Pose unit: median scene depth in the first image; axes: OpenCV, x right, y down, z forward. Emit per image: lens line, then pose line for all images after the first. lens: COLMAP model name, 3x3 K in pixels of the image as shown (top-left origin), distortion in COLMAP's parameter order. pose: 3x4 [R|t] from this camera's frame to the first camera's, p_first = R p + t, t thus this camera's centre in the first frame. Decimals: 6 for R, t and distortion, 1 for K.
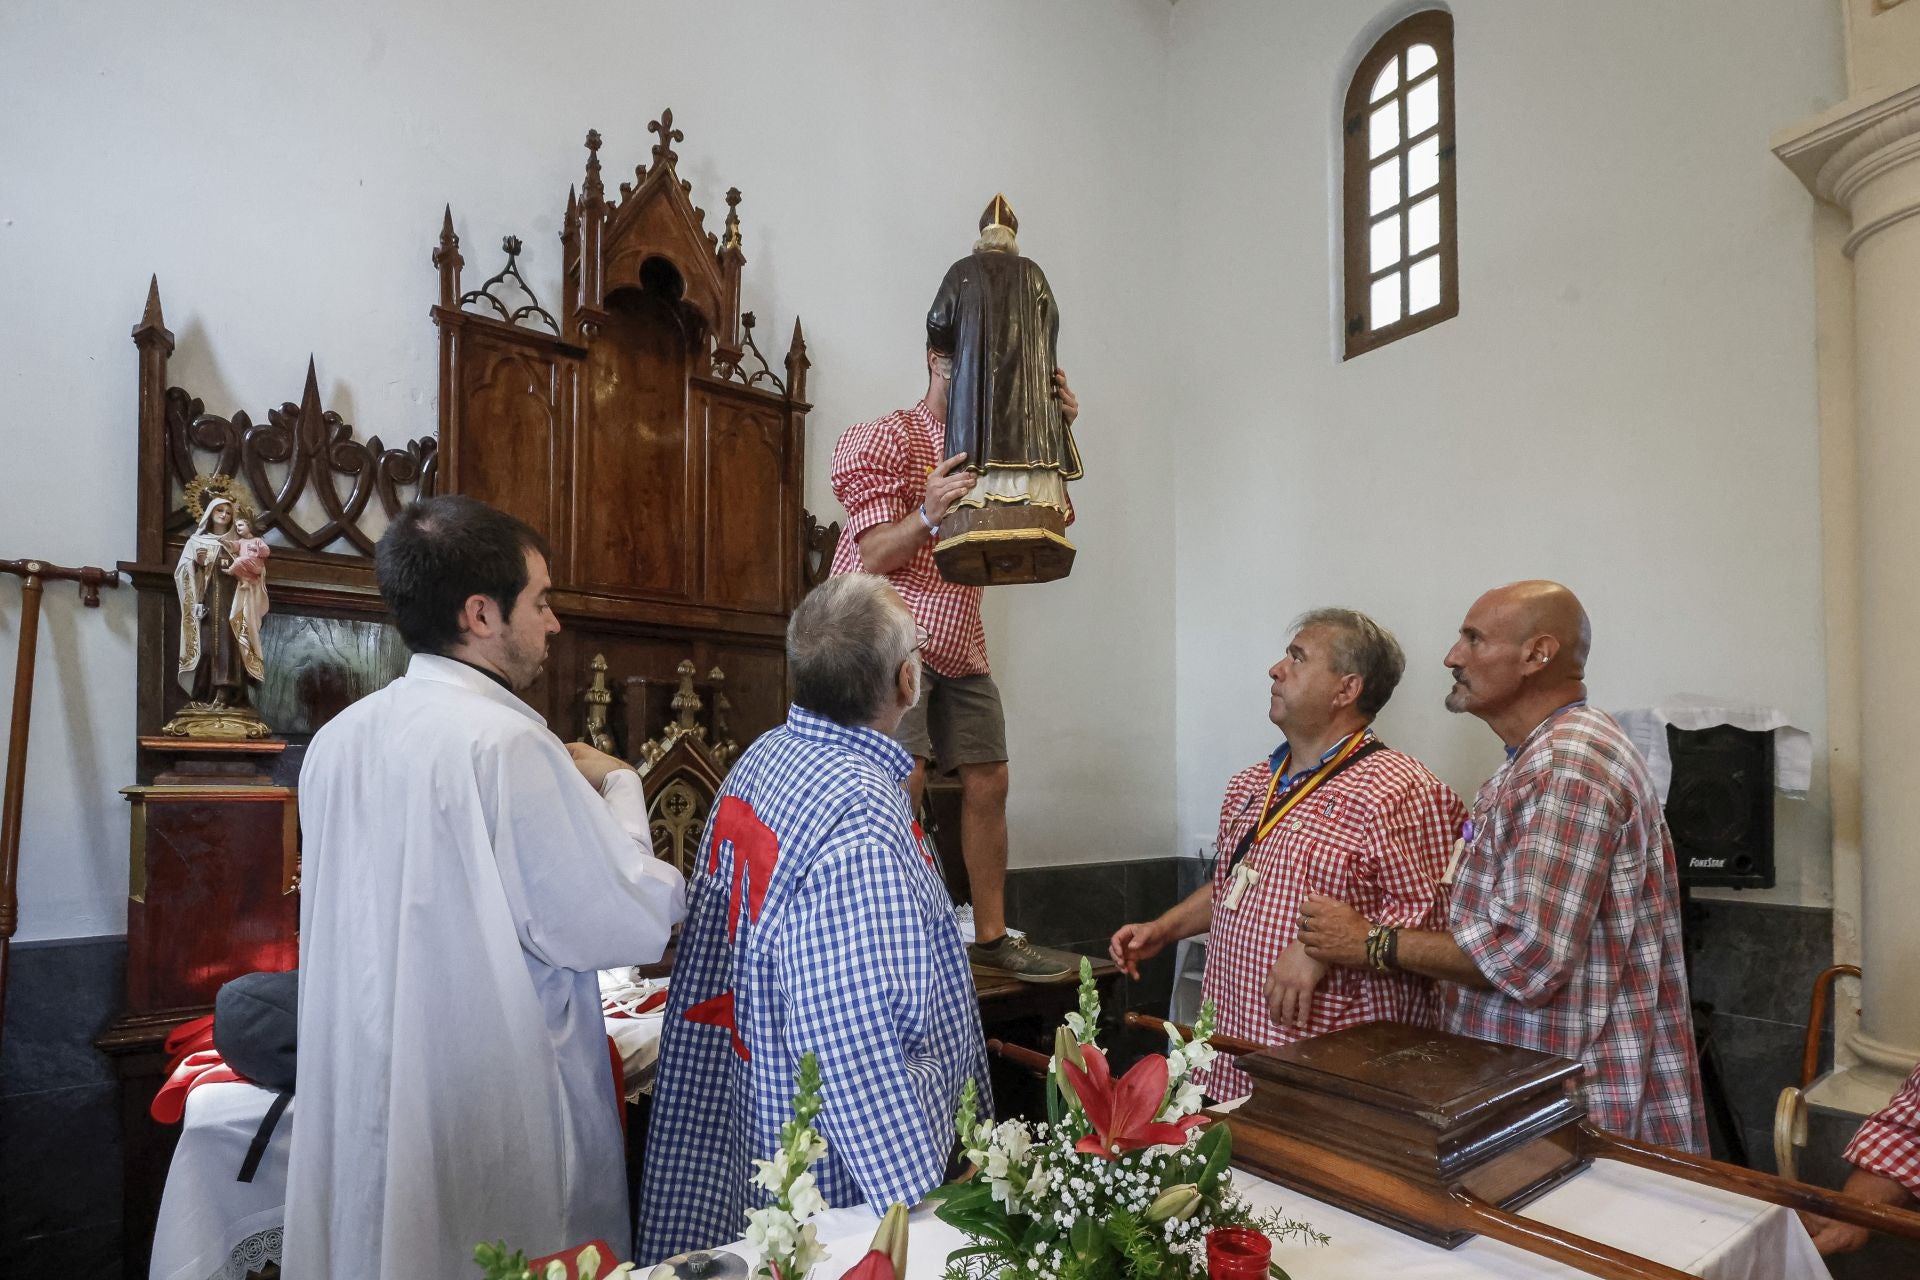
lens RADIAL K [[1043.7, 0, 987.5], [0, 1043.7, 776.5], [0, 0, 1]] dist [-0.005269, 0.005594]
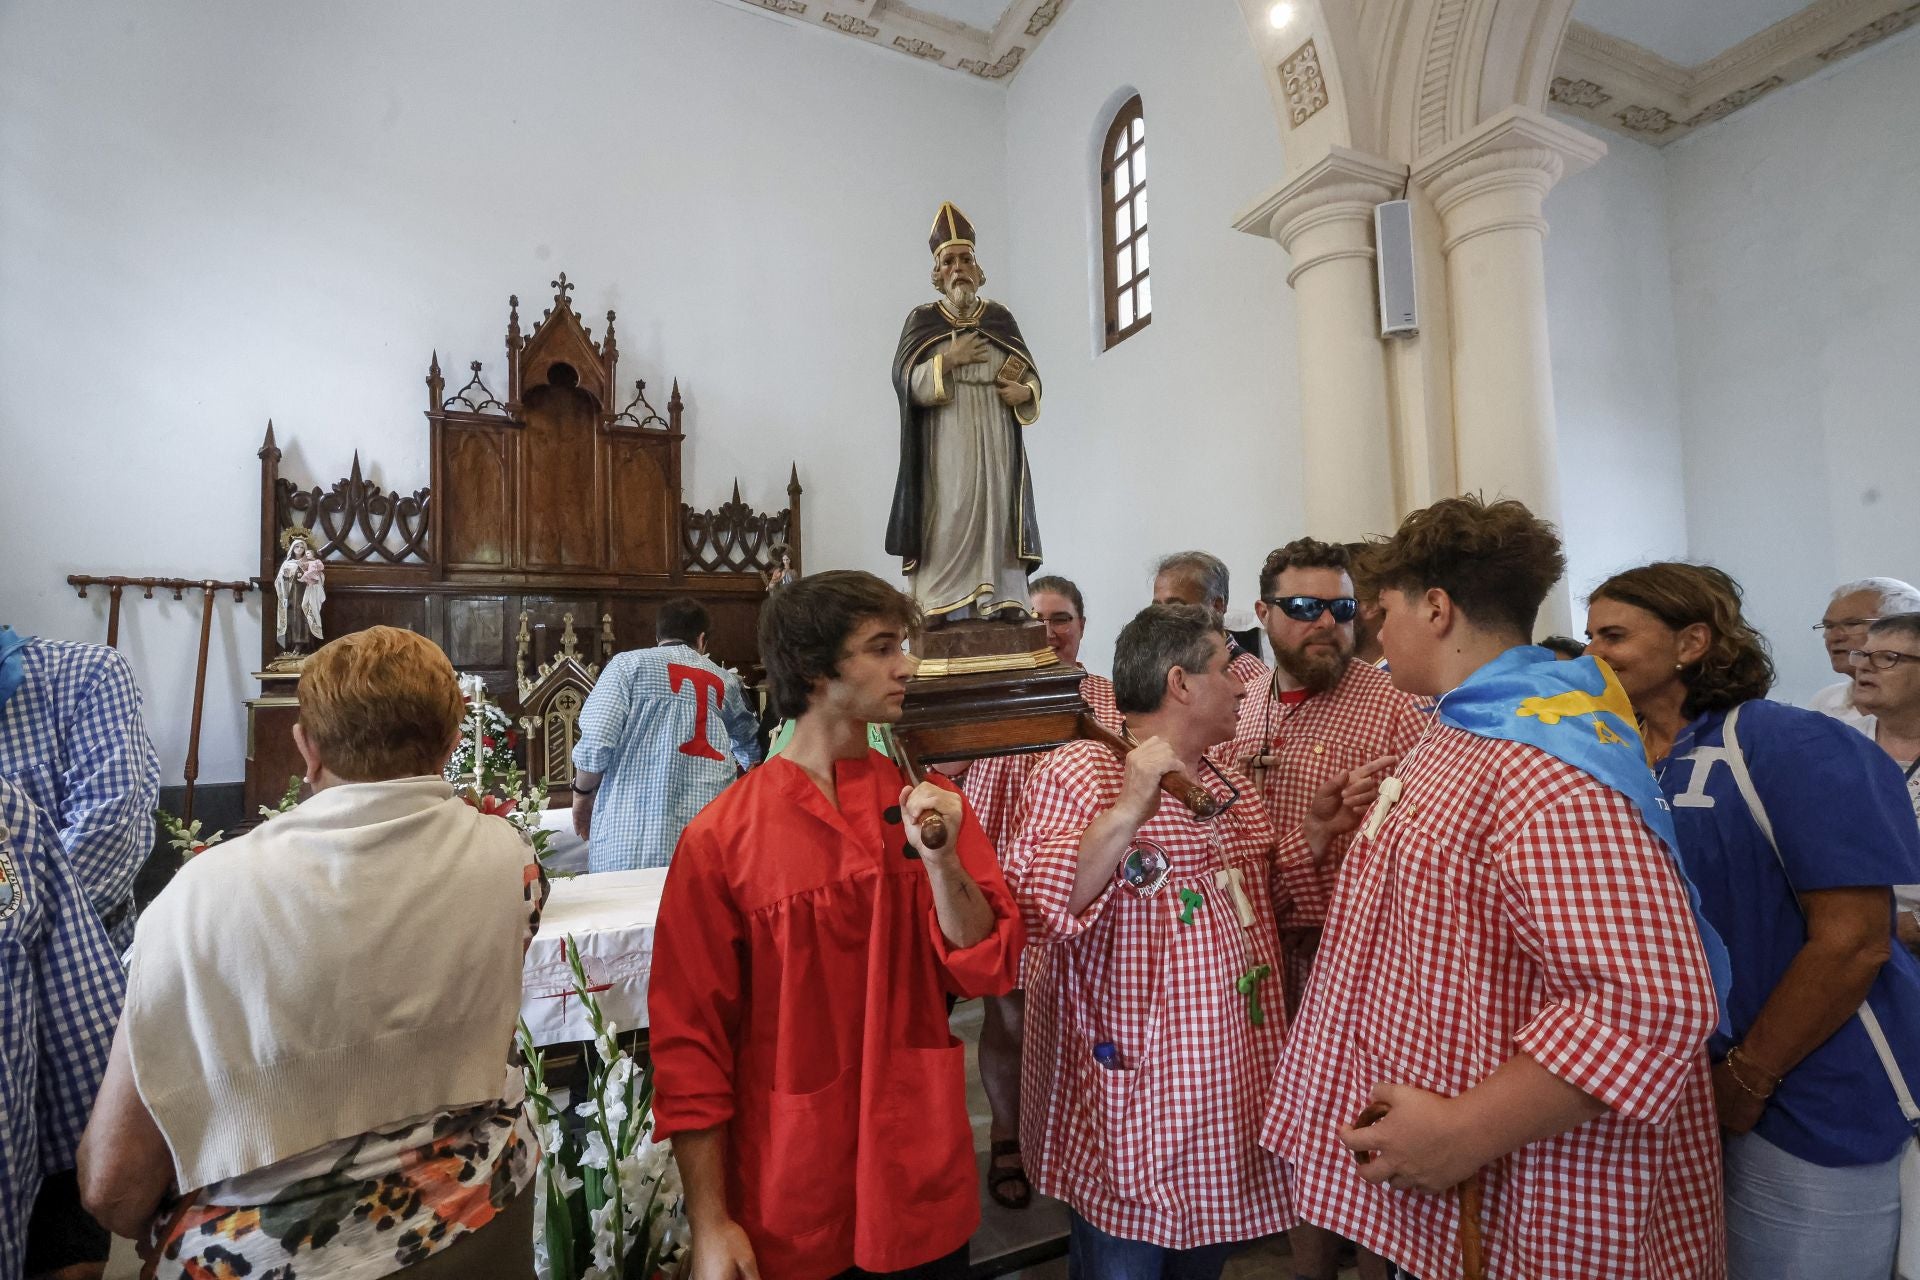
lens RADIAL K [[999.2, 0, 997.9], [0, 999.2, 633.4], [0, 0, 1]] dist [-0.003164, 0.004304]
pose [[0.979142, -0.038189, -0.199558, 0.671257], [0.031018, 0.998760, -0.038940, 0.002395], [0.200798, 0.031938, 0.979112, -0.382832]]
